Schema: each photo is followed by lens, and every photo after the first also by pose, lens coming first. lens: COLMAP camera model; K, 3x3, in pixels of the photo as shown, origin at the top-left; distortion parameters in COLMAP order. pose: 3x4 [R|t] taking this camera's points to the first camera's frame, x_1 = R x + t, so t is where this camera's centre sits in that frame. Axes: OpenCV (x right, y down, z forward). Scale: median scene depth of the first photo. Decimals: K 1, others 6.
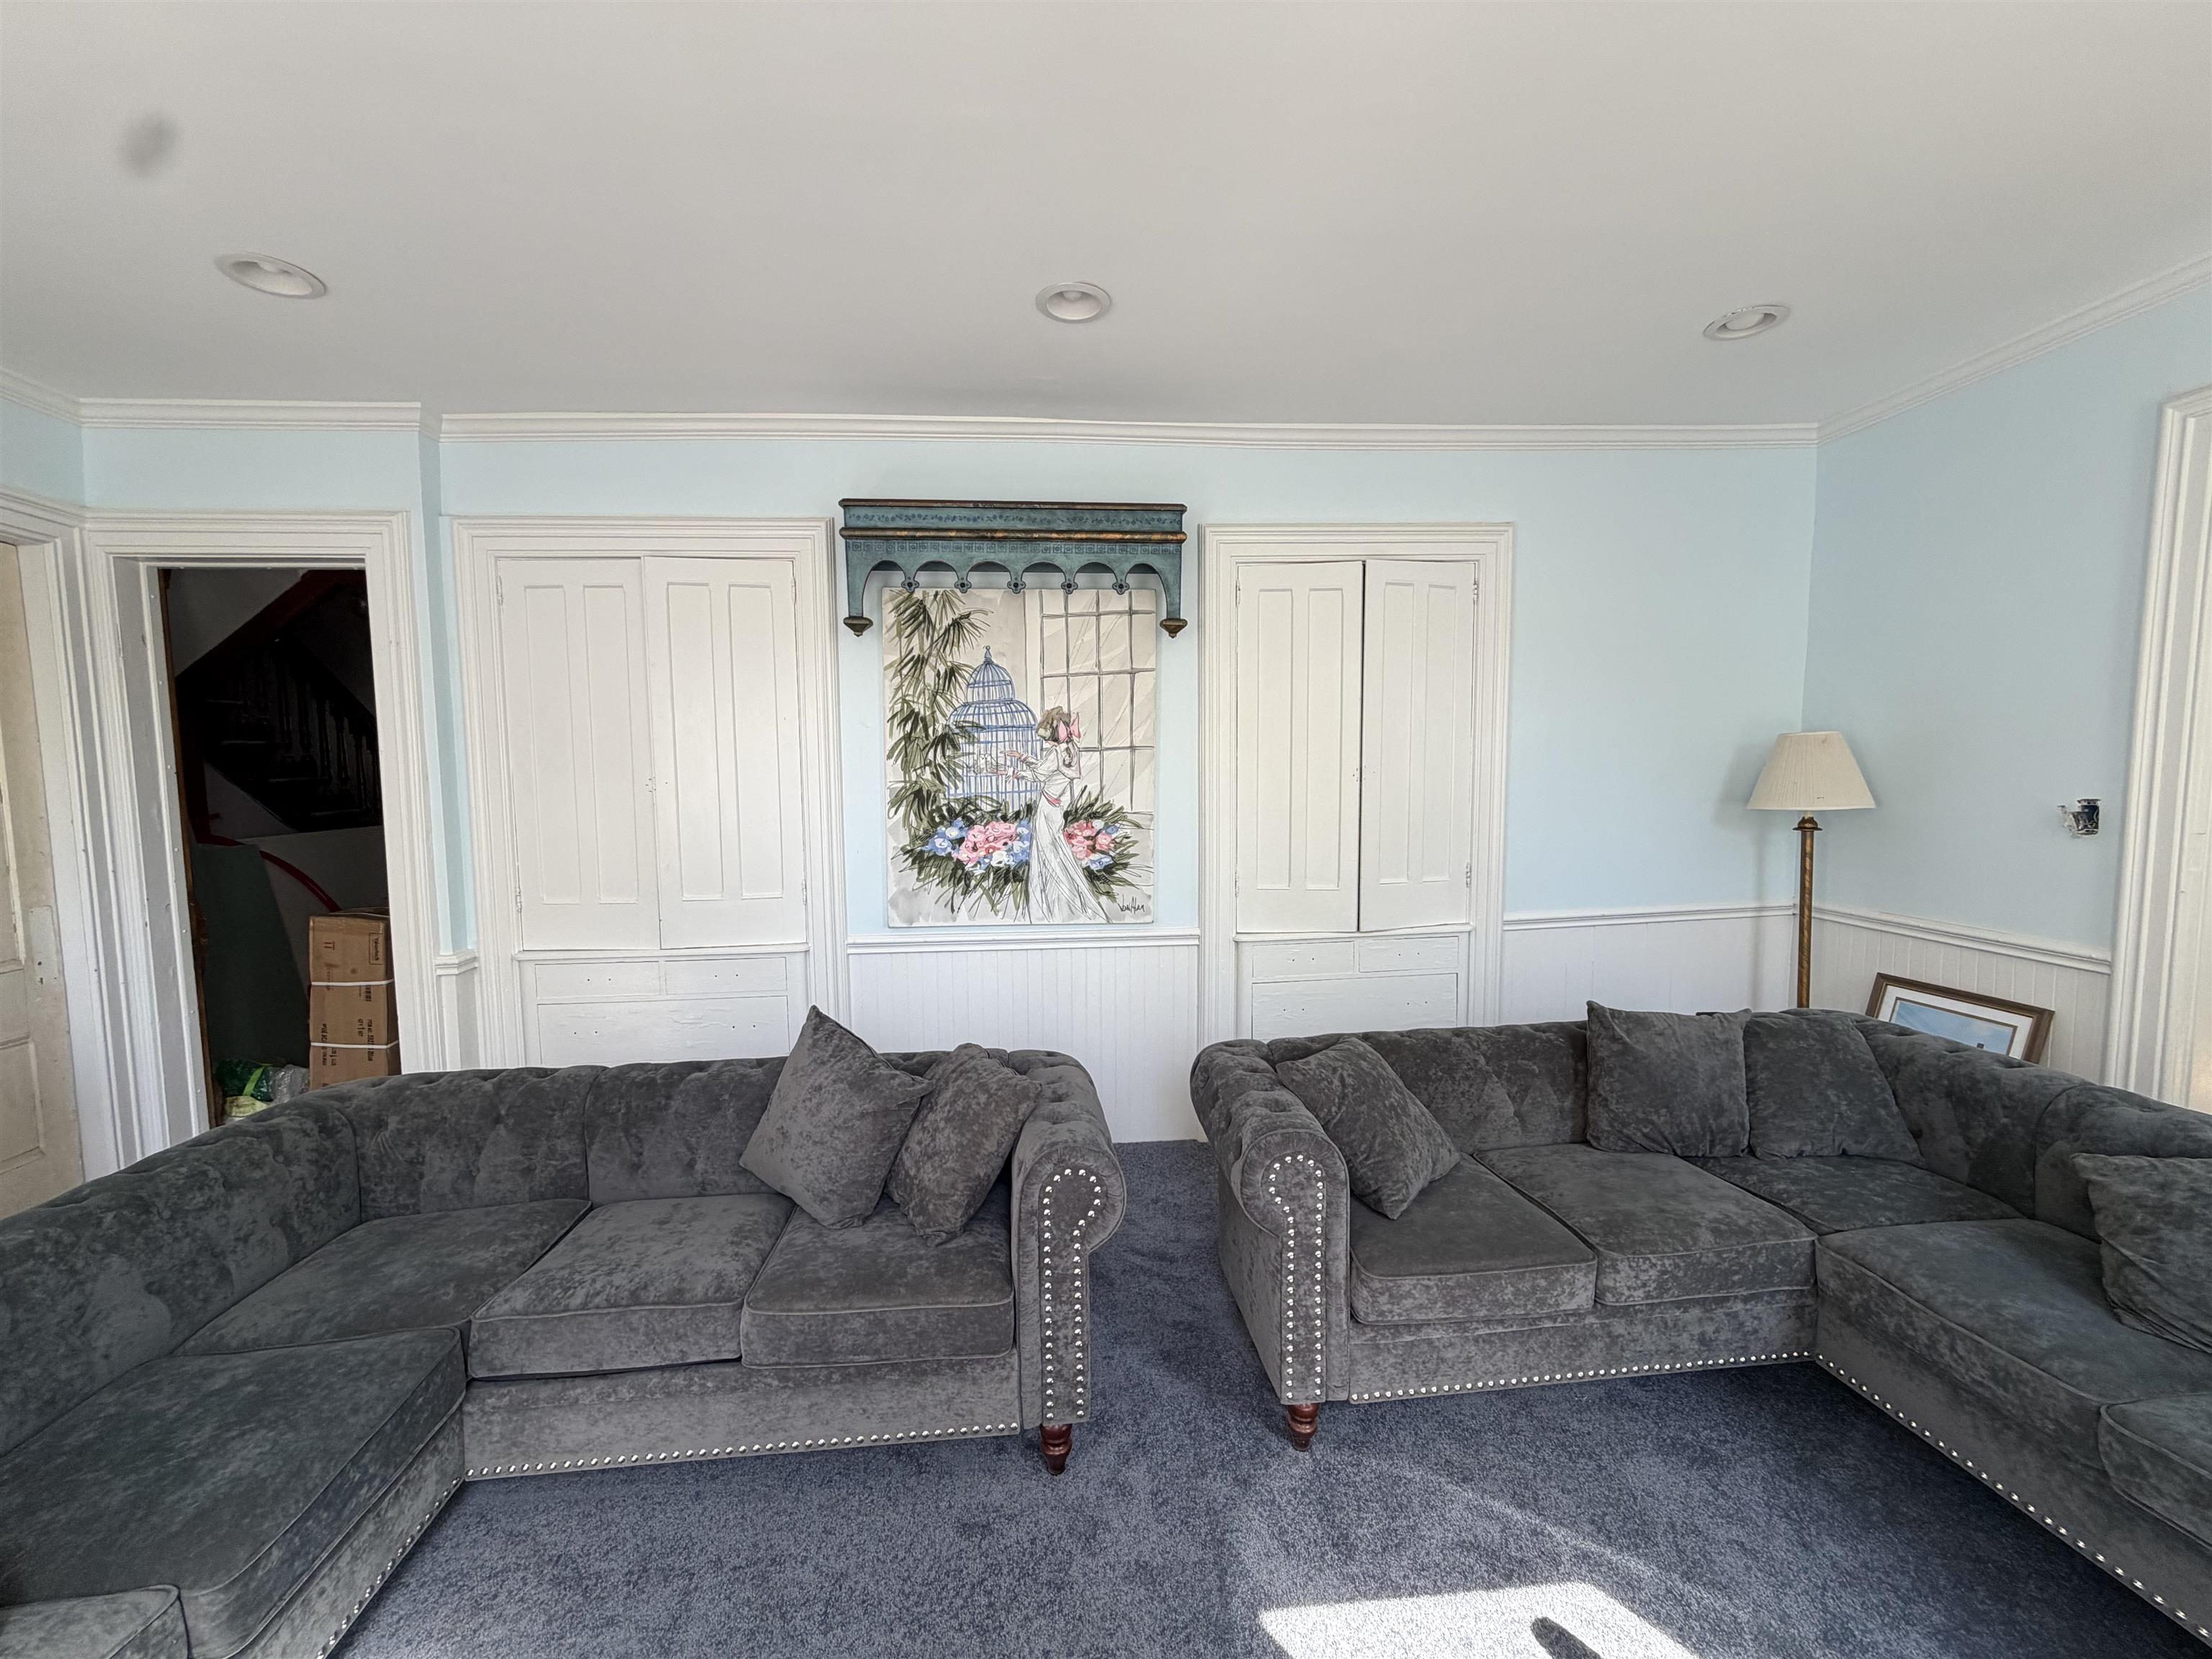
lens RADIAL K [[890.4, 0, 1100.8], [0, 890.4, 838.4], [0, 0, 1]] dist [-0.001540, 0.000342]
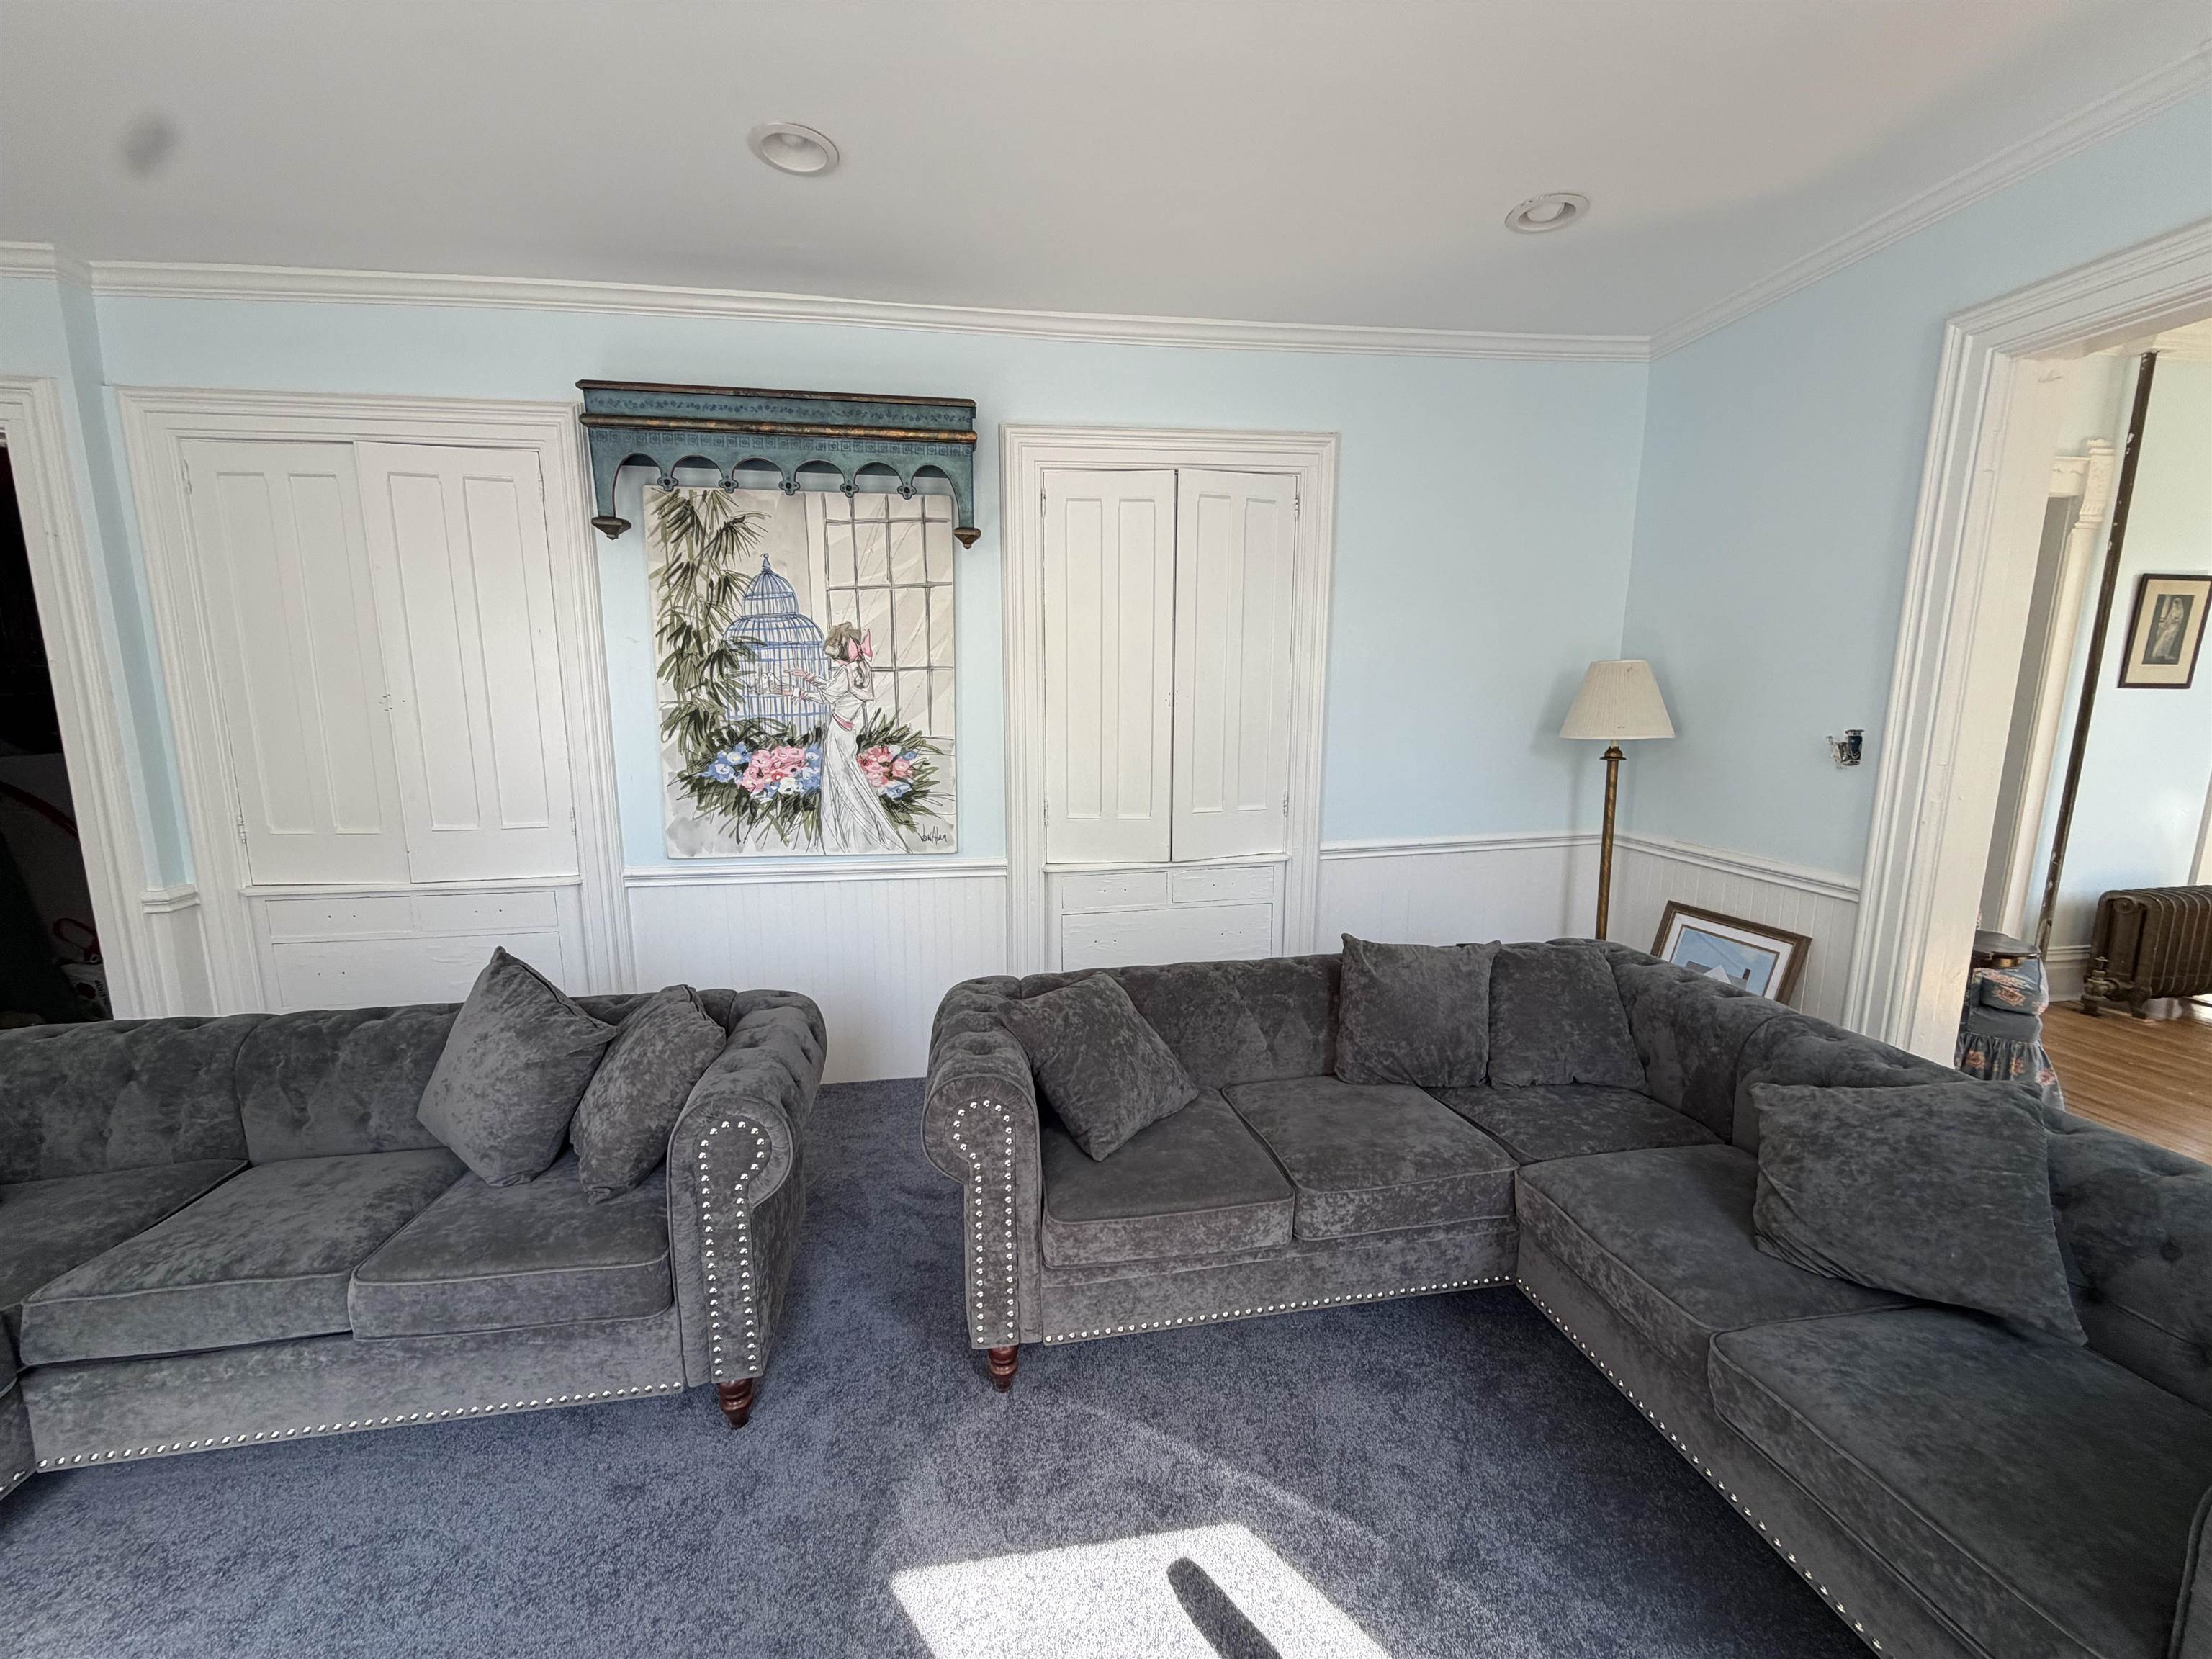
lens RADIAL K [[890.4, 0, 1097.5], [0, 890.4, 840.7], [0, 0, 1]] dist [-0.001540, 0.000342]
pose [[0.997565, -0.001411, 0.069722, 0.235868], [-0.004502, 0.996407, 0.084574, -0.000765], [-0.069591, -0.084682, 0.993975, 0.061089]]
